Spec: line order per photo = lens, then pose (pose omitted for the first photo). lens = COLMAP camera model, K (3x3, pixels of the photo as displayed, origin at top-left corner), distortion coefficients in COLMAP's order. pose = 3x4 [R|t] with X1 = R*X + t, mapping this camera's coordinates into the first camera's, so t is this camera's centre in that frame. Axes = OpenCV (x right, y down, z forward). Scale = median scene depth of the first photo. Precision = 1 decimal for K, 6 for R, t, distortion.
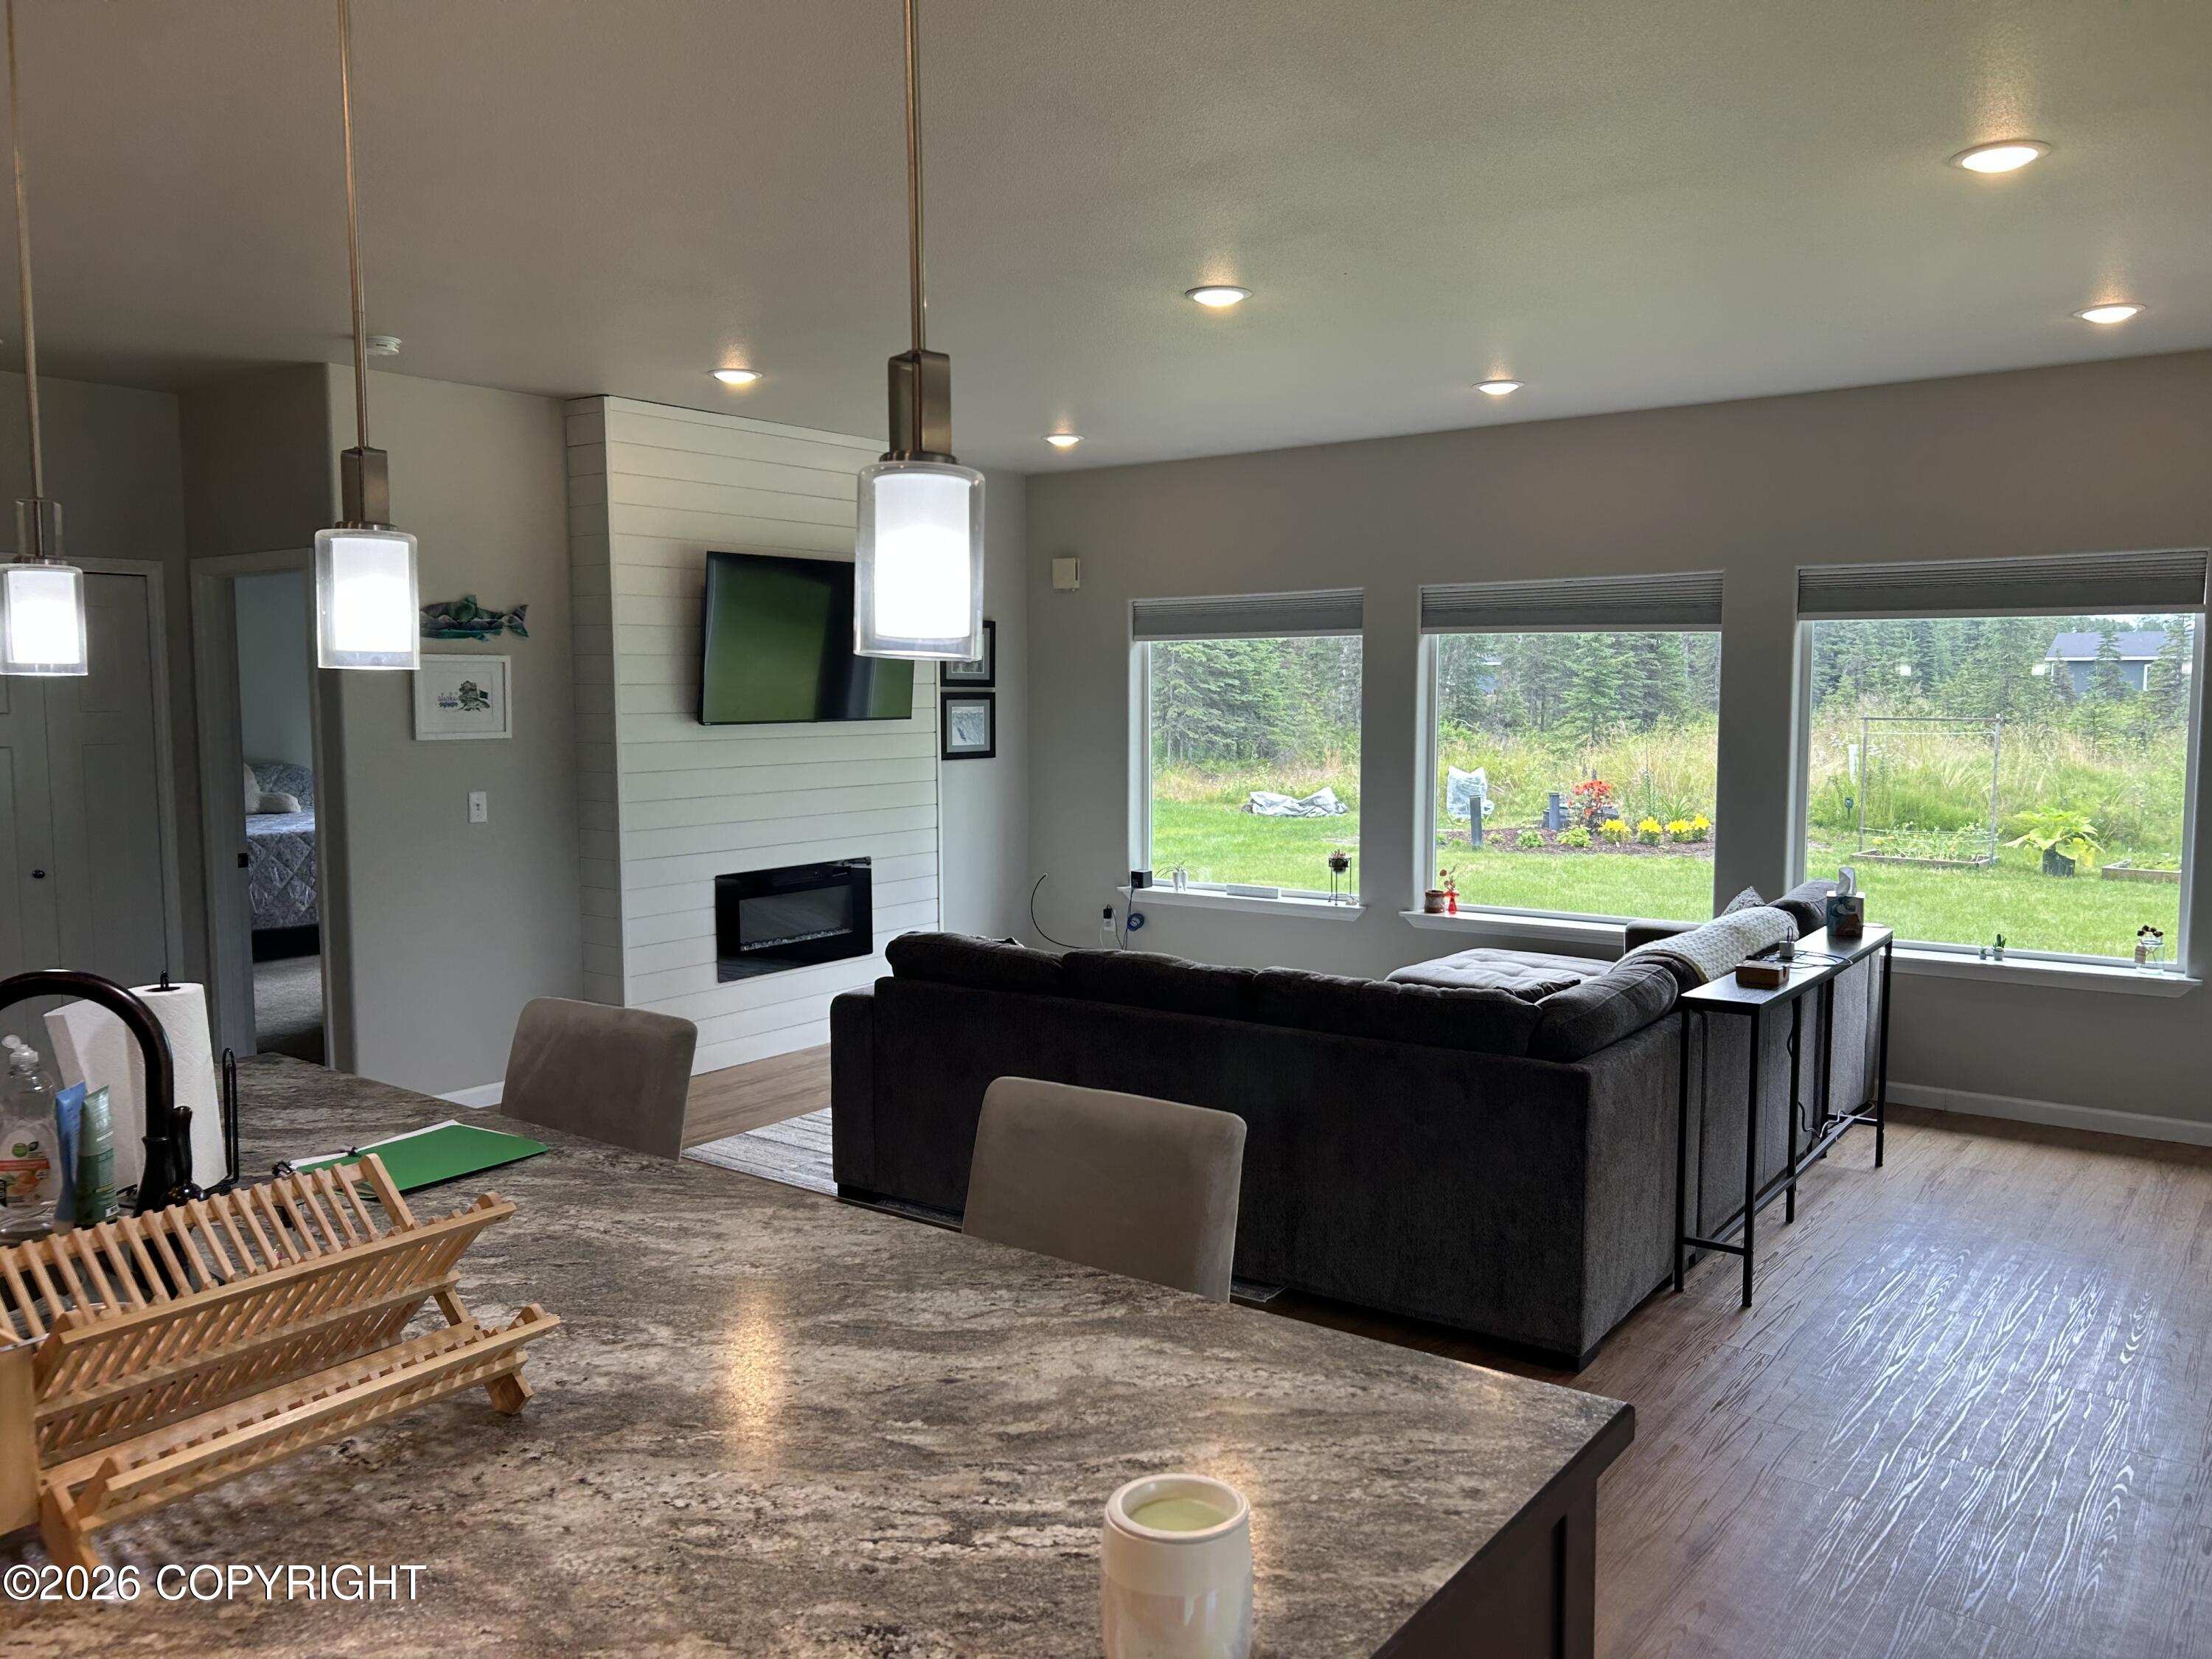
lens RADIAL K [[1662.7, 0, 1107.1], [0, 1662.7, 833.9], [0, 0, 1]] dist [0.056206, -0.068843]
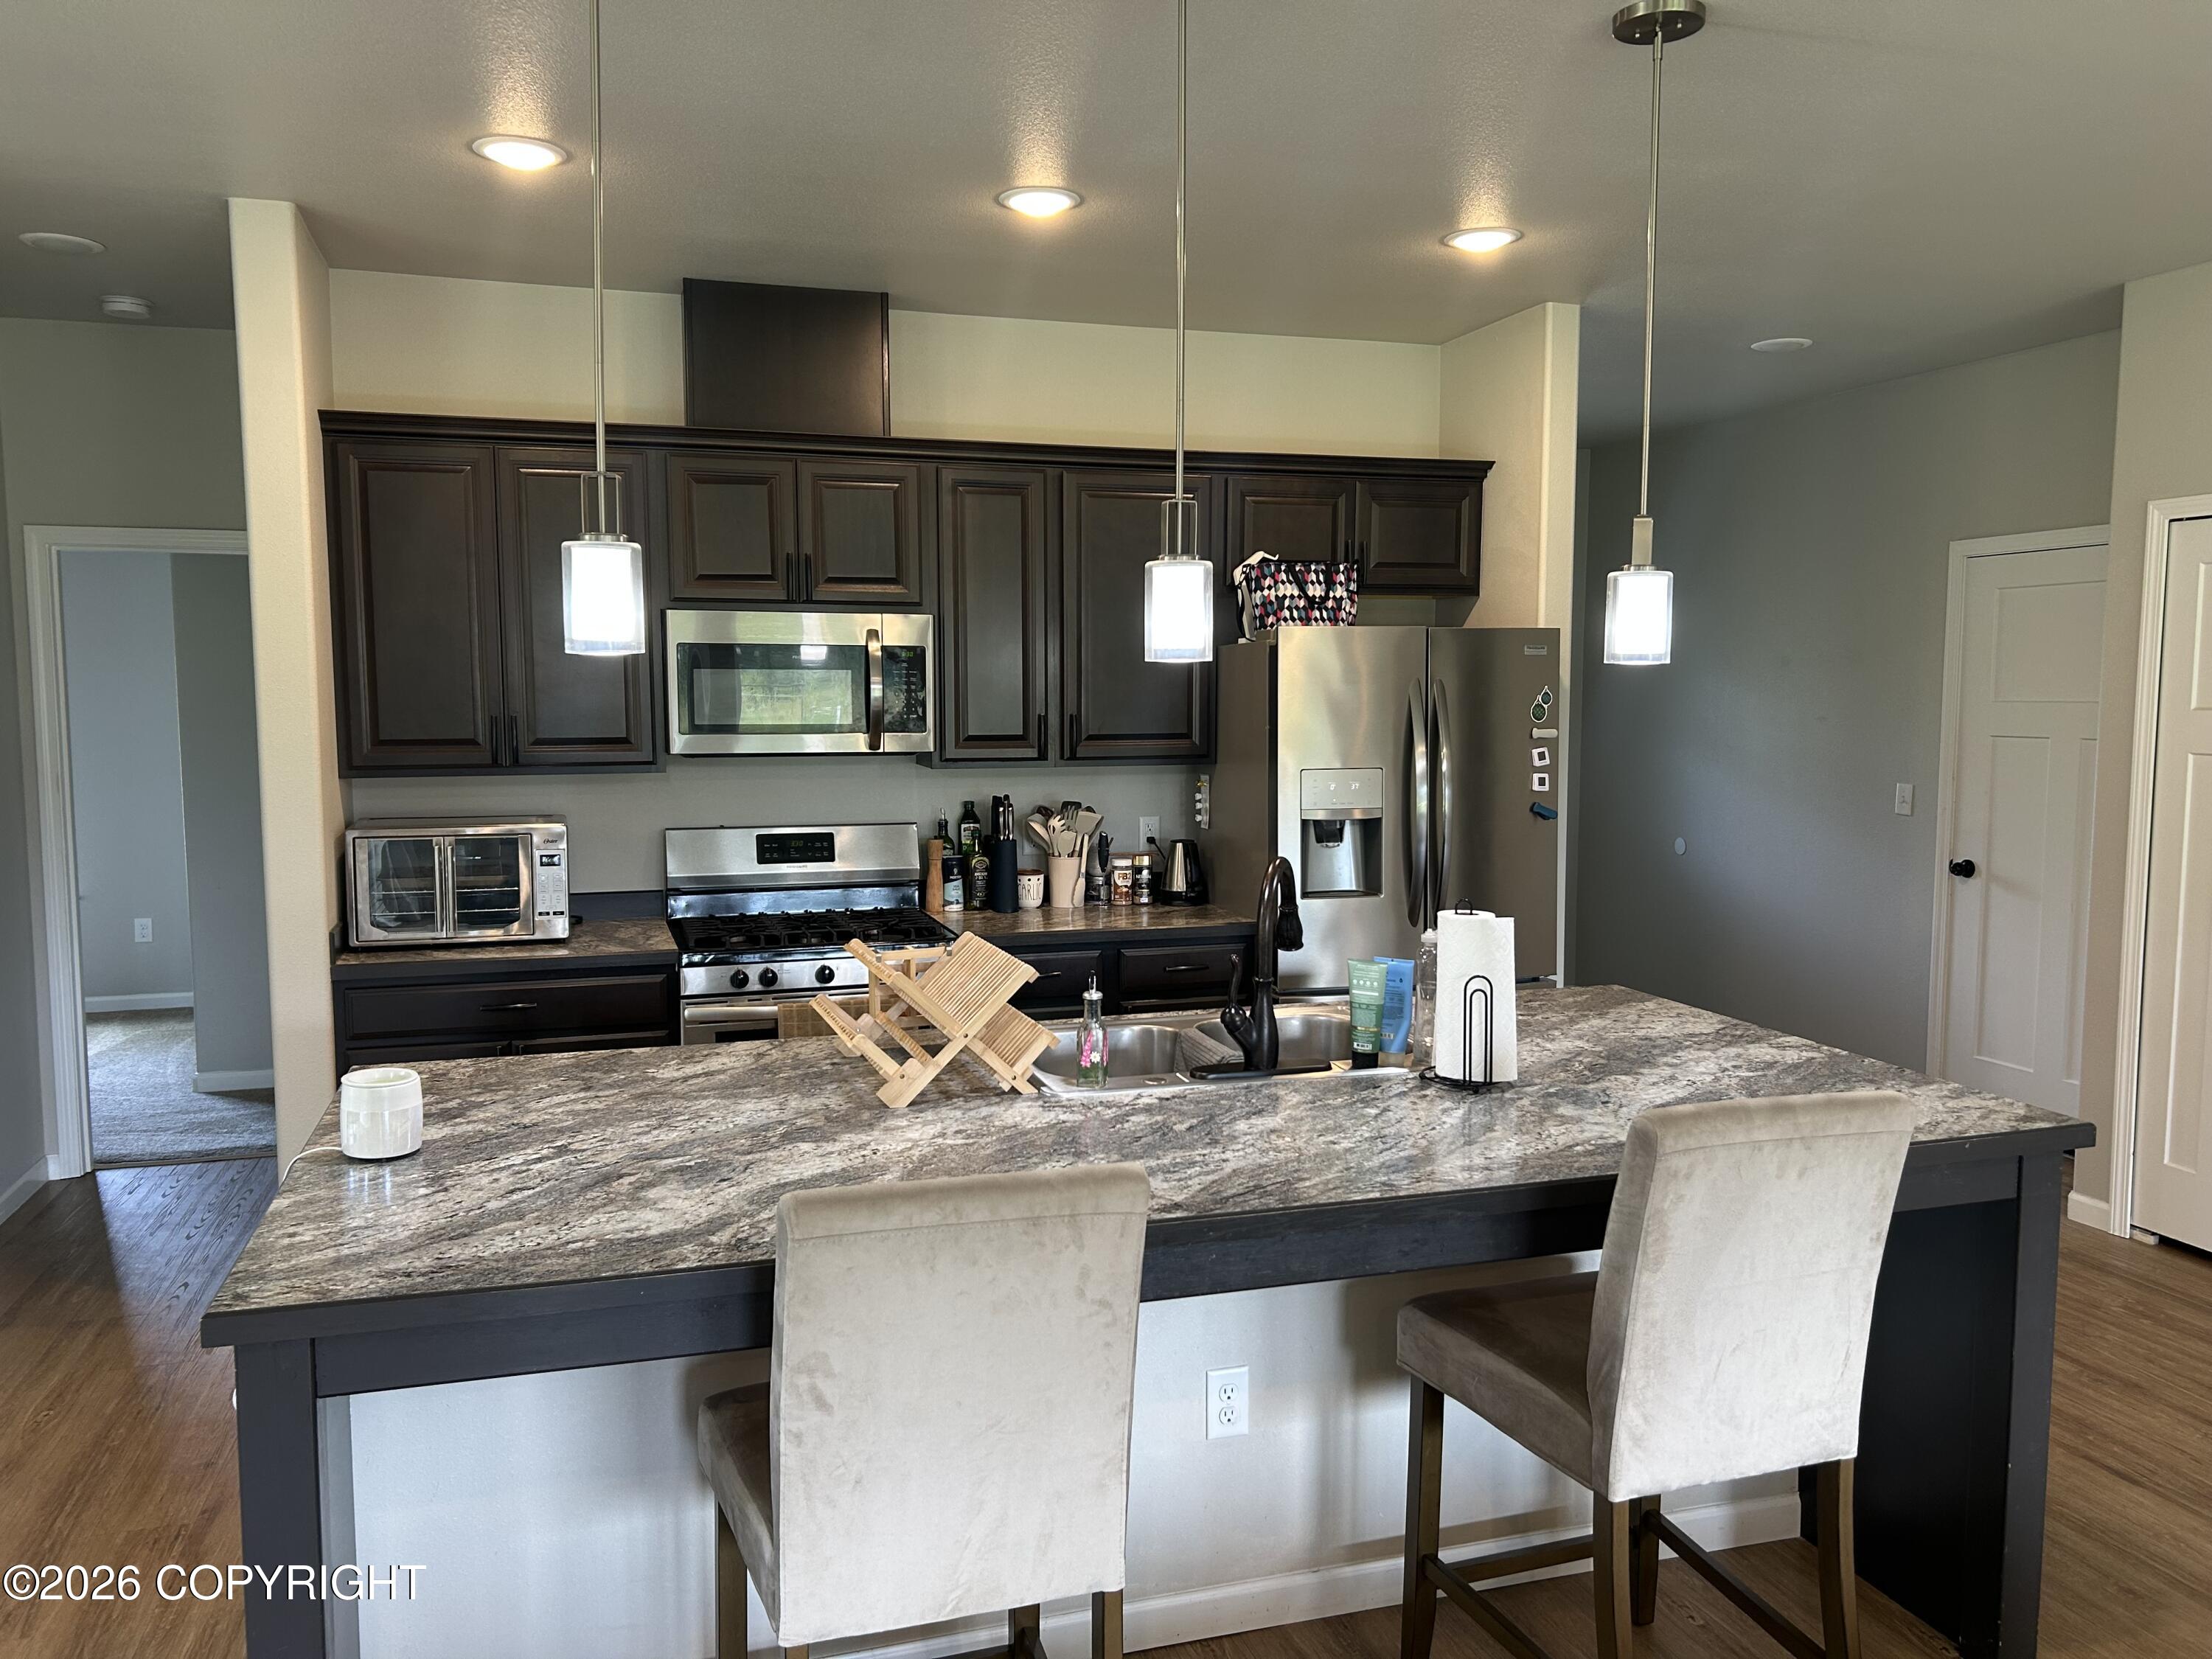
lens RADIAL K [[1662.7, 0, 1114.3], [0, 1662.7, 821.0], [0, 0, 1]] dist [0.056206, -0.068843]
pose [[-0.579348, 0.075353, -0.811590, 0.712810], [-0.070284, 0.987390, 0.141847, -0.159462], [0.812045, 0.139220, -0.566746, 1.750663]]
